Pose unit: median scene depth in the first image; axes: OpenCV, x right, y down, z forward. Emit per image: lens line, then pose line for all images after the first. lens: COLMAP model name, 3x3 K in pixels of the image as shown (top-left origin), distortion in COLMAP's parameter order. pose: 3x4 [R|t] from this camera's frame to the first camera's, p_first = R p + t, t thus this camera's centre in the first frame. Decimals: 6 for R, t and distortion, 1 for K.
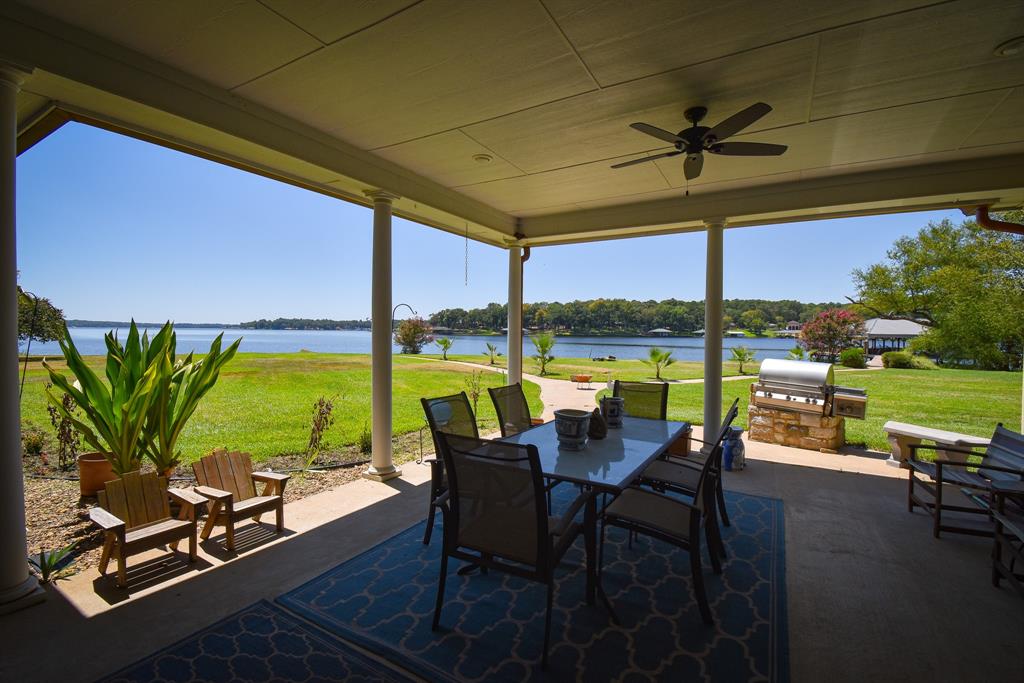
lens RADIAL K [[442.2, 0, 512.8], [0, 442.2, 338.3], [0, 0, 1]] dist [0.001398, -0.000025]
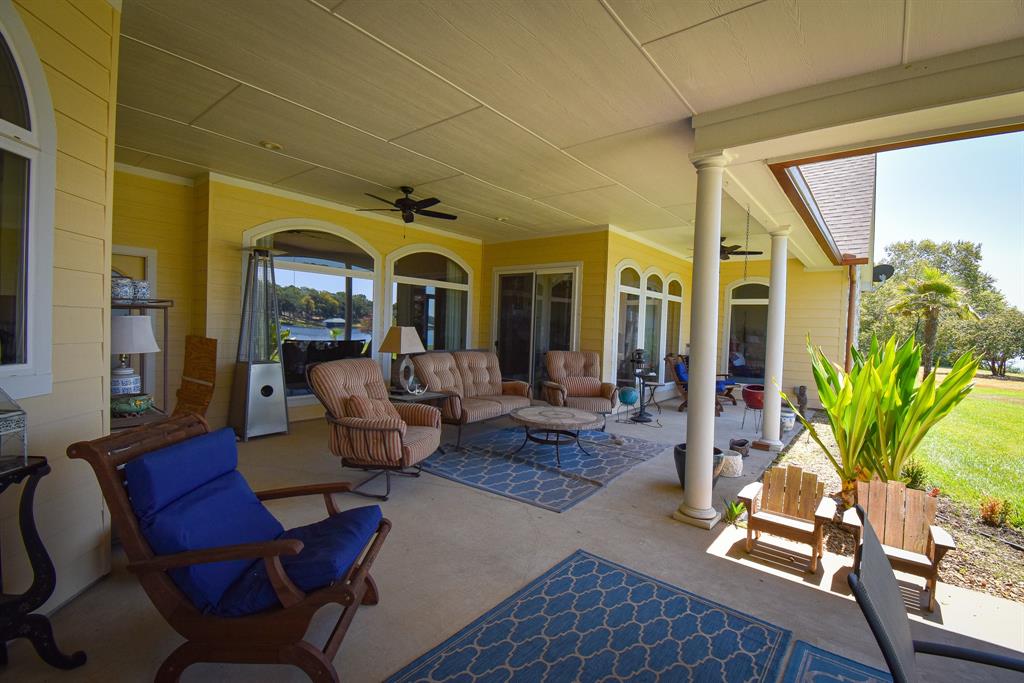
lens RADIAL K [[442.2, 0, 511.5], [0, 442.2, 339.9], [0, 0, 1]] dist [0.001398, -0.000025]
pose [[-0.165500, 0.000710, -0.986209, 0.427792], [-0.009718, 0.999950, 0.002351, -0.030992], [0.986162, 0.009973, -0.165485, 0.504234]]
